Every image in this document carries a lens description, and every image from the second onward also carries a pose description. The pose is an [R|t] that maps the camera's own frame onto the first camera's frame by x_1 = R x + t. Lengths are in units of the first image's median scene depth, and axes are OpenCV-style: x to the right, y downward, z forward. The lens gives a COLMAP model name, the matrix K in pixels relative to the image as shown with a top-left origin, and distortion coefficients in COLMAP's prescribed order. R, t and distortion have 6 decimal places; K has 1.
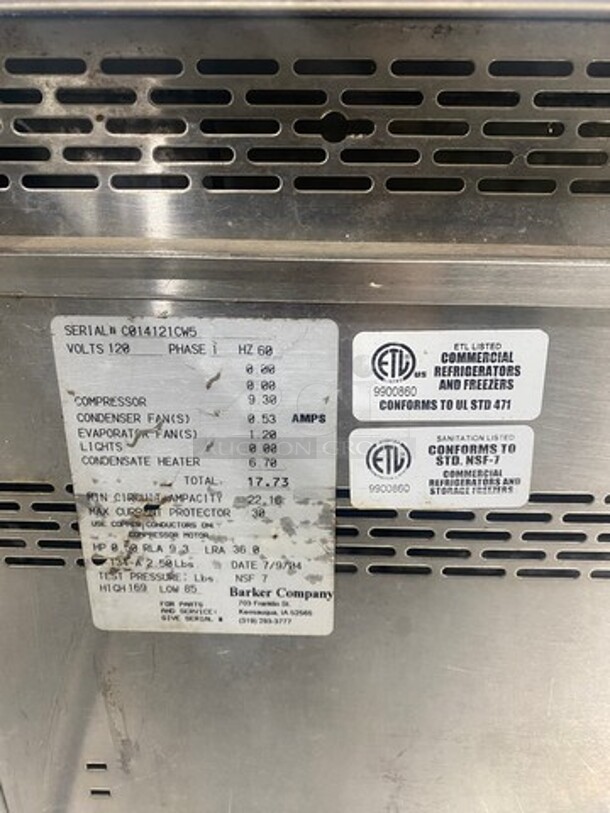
lens RADIAL K [[604.8, 0, 303.5], [0, 604.8, 405.1], [0, 0, 1]] dist [0.014369, -0.010219]
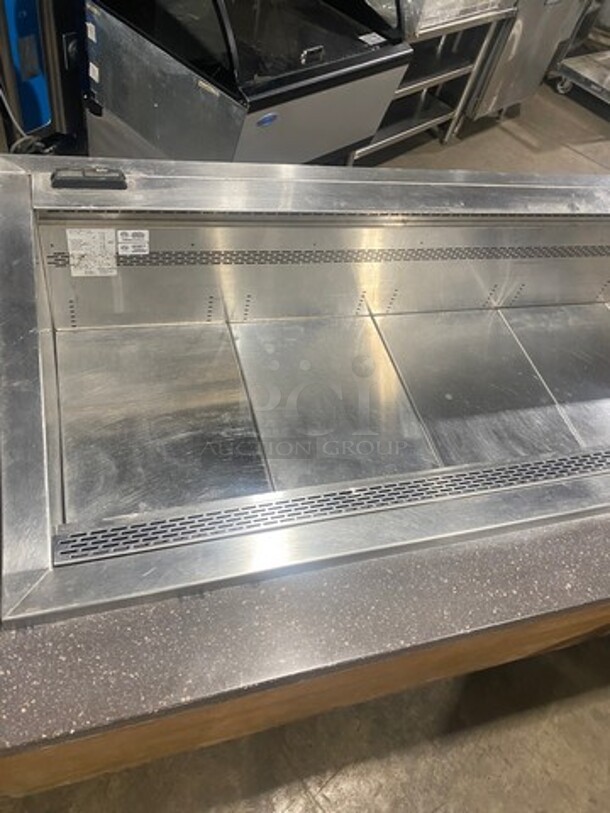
lens RADIAL K [[604.8, 0, 303.9], [0, 604.8, 404.4], [0, 0, 1]] dist [0.014369, -0.010219]
pose [[0.932029, -0.121339, 0.341467, -0.448858], [-0.091733, 0.832590, 0.546241, -2.076339], [-0.350582, -0.540436, 0.764867, -5.101166]]
